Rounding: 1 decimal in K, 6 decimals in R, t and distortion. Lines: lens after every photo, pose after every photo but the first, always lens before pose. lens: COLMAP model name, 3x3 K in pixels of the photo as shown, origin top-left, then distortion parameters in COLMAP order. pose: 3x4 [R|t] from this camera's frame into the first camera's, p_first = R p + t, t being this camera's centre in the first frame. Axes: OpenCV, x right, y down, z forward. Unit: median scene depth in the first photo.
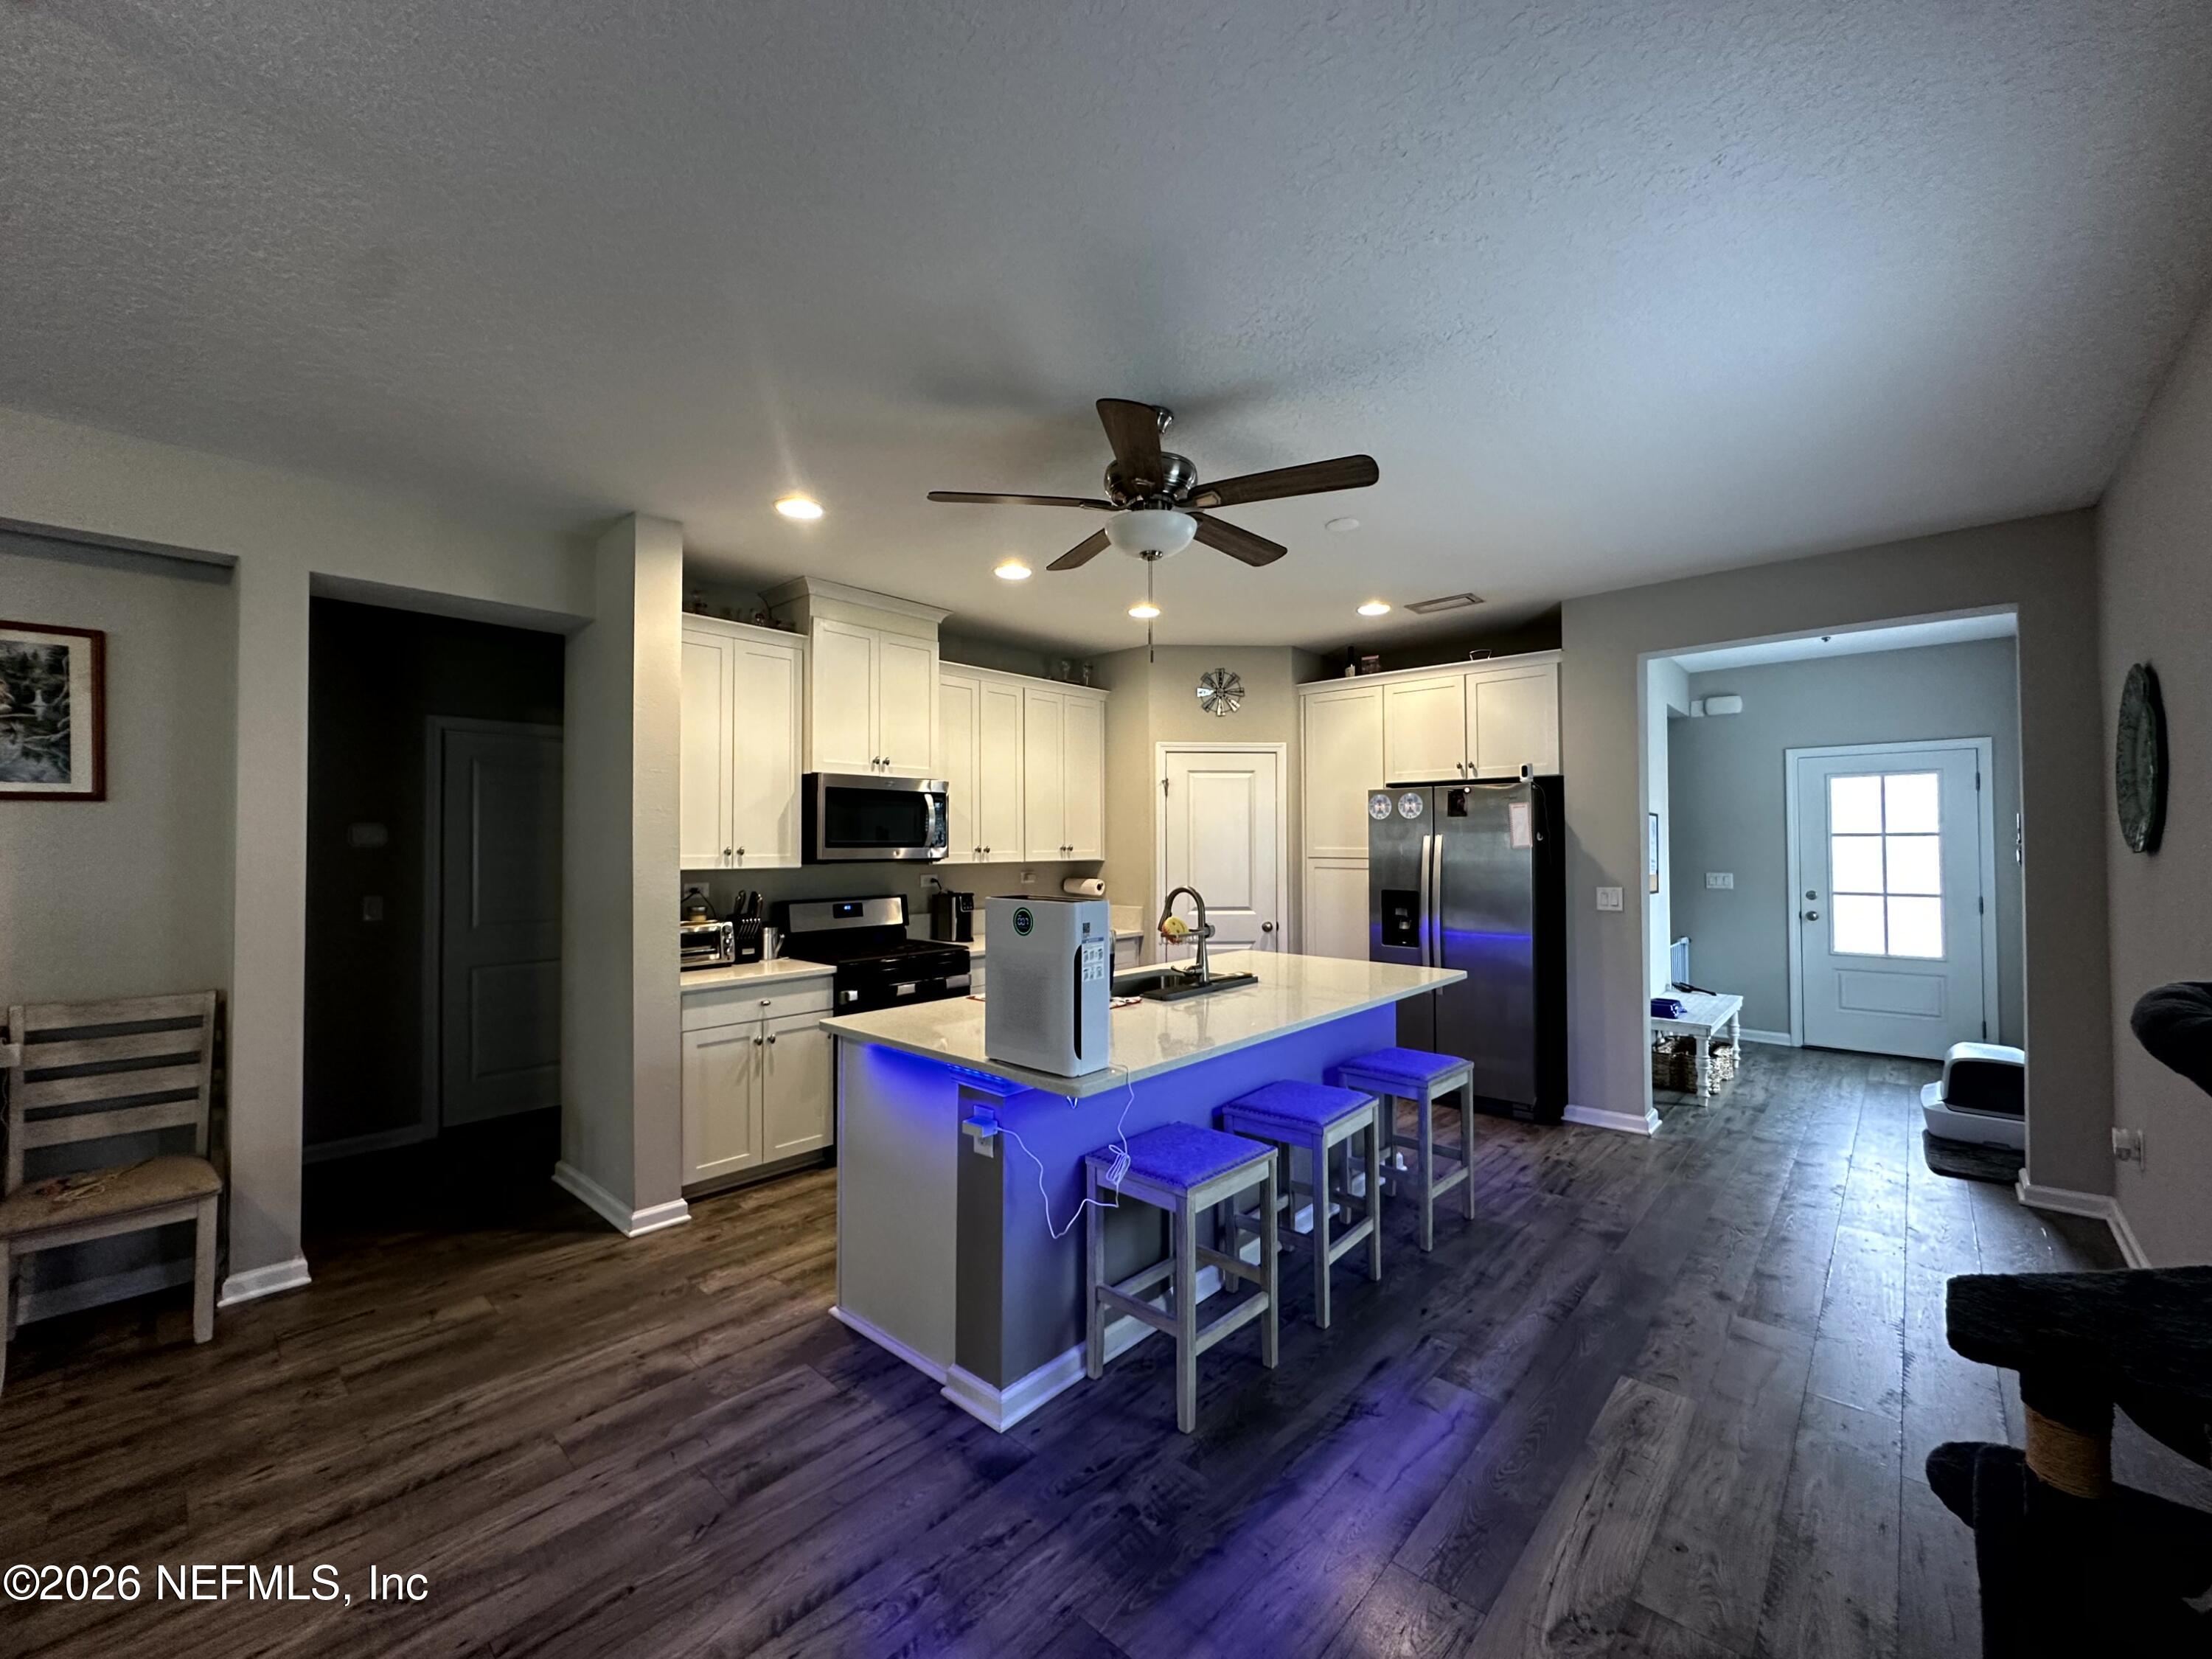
lens RADIAL K [[881.9, 0, 1105.2], [0, 881.9, 826.9], [0, 0, 1]] dist [-0.004591, 0.000802]
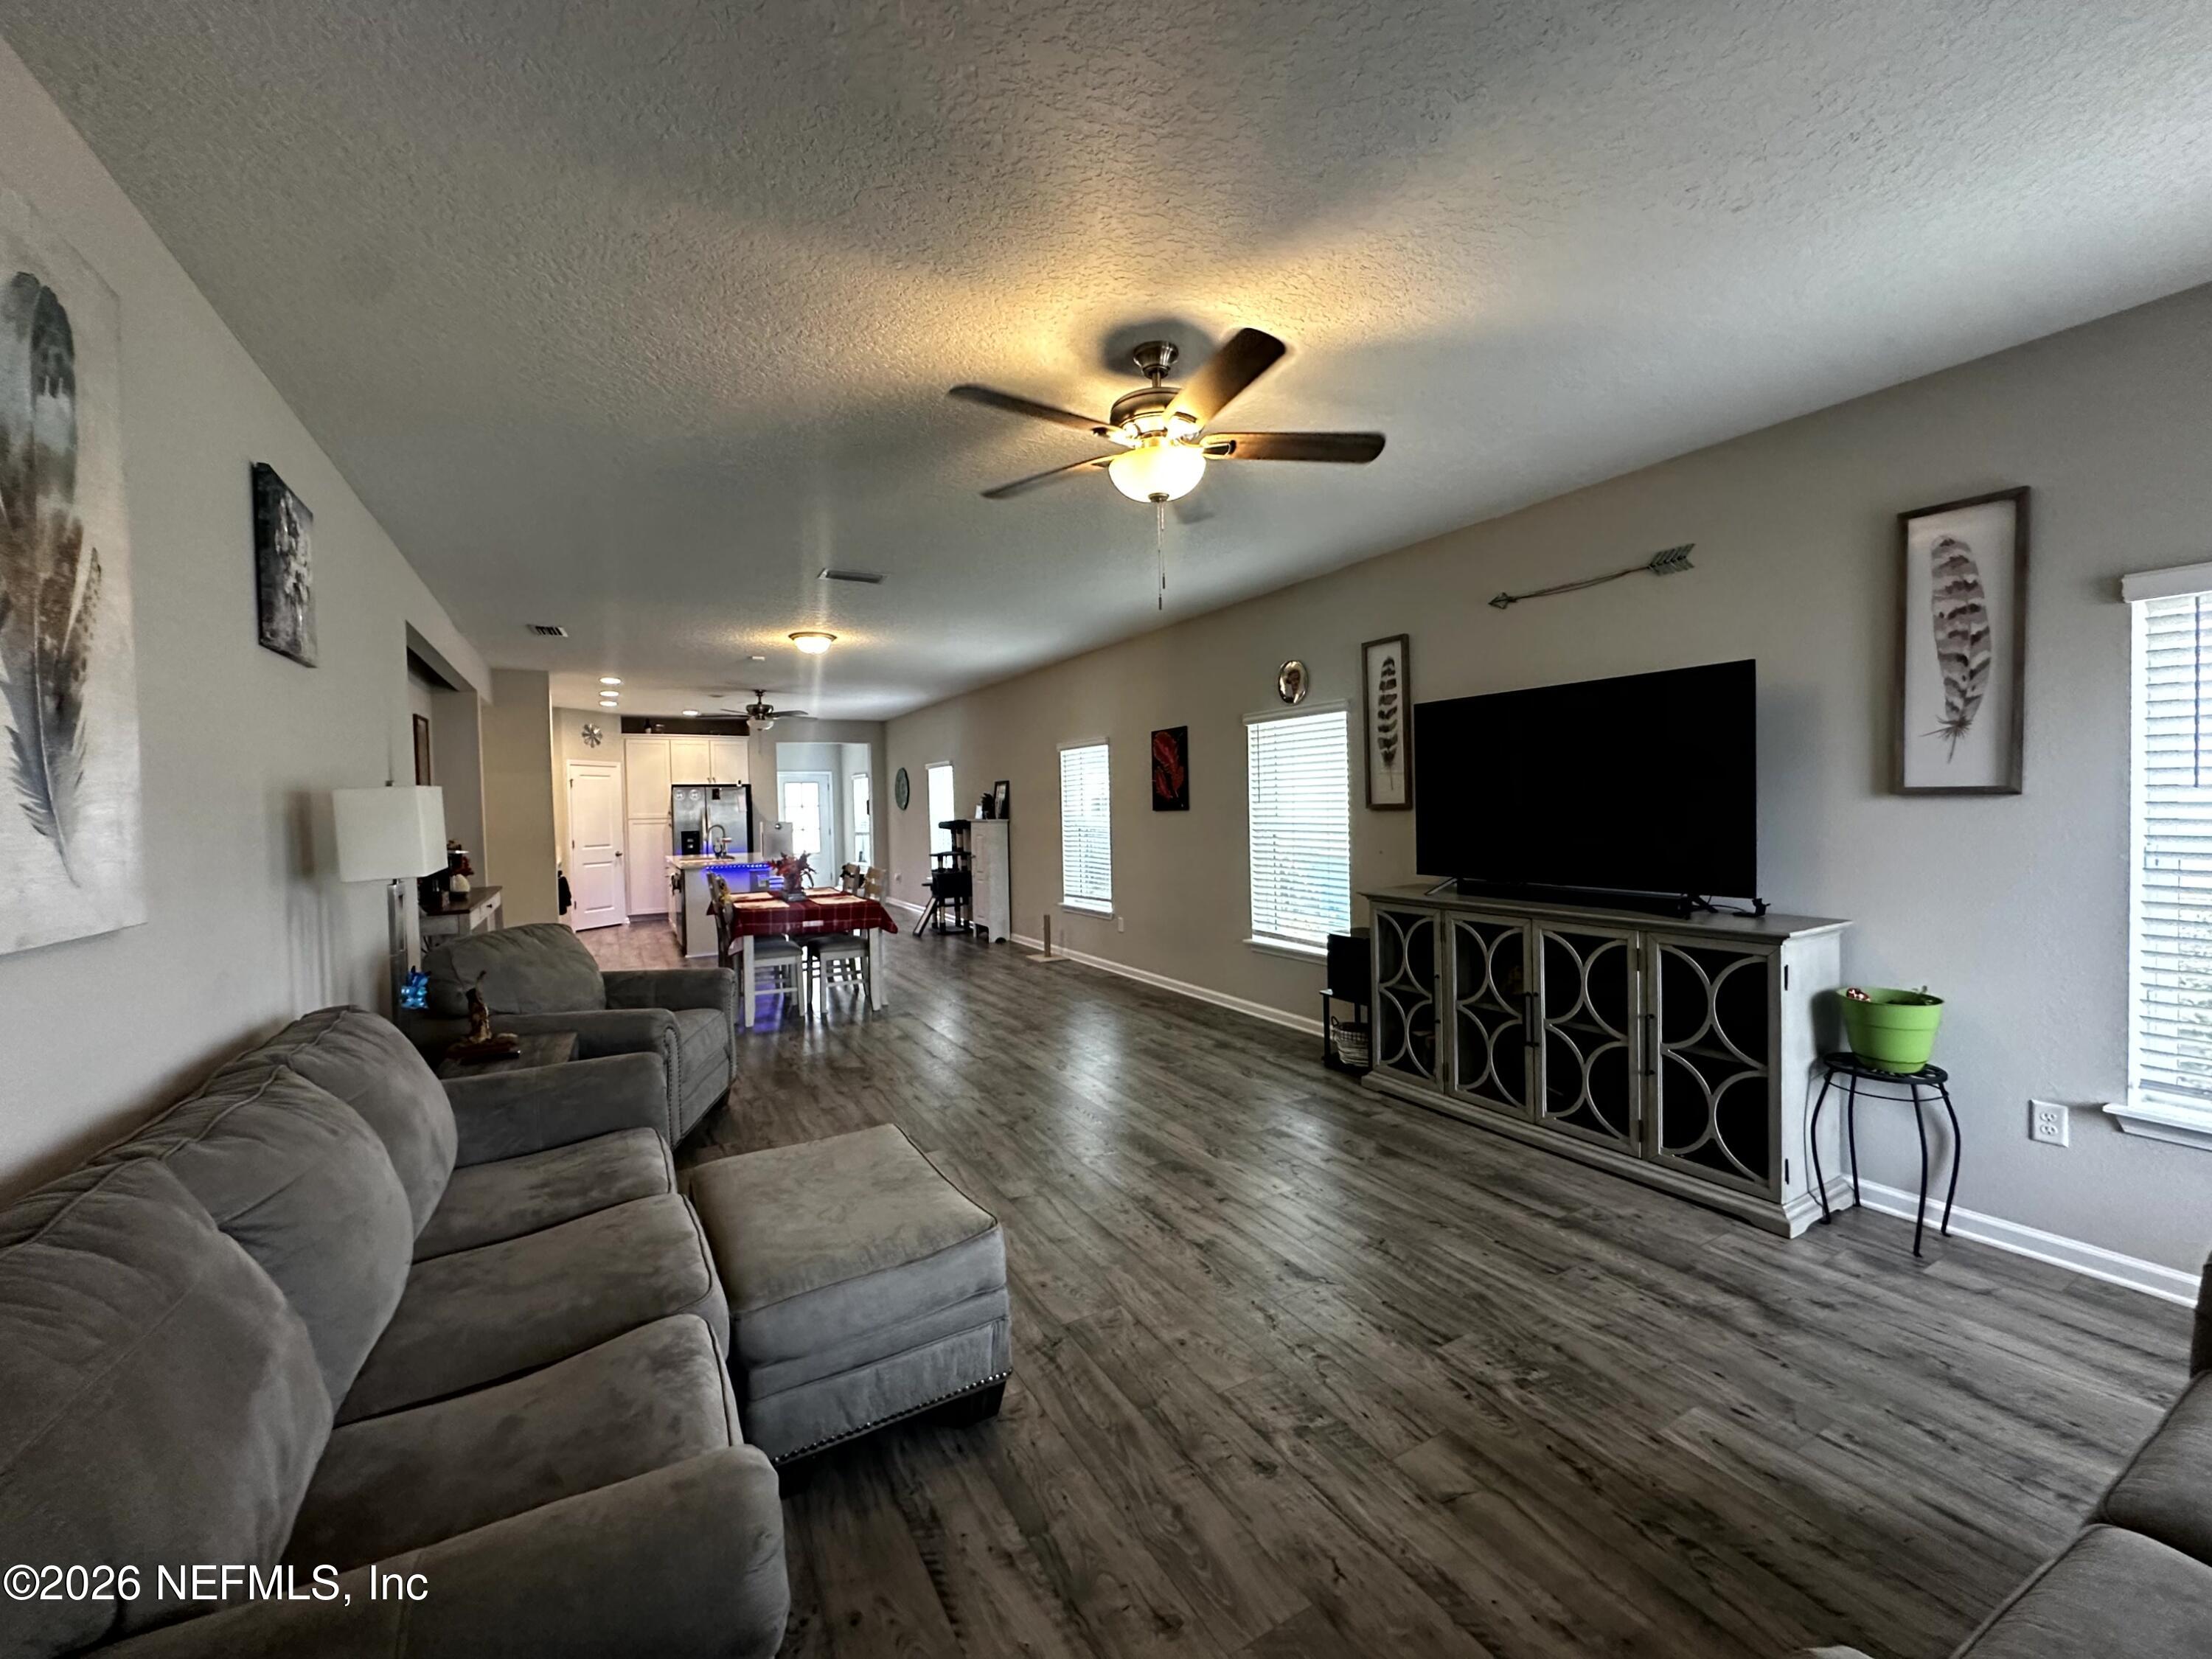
lens RADIAL K [[881.9, 0, 1095.9], [0, 881.9, 823.2], [0, 0, 1]] dist [-0.004591, 0.000802]
pose [[0.315571, -0.024292, 0.948591, -2.180416], [0.003204, 0.999694, 0.024535, -0.002643], [-0.948896, -0.004704, 0.315552, -1.072785]]
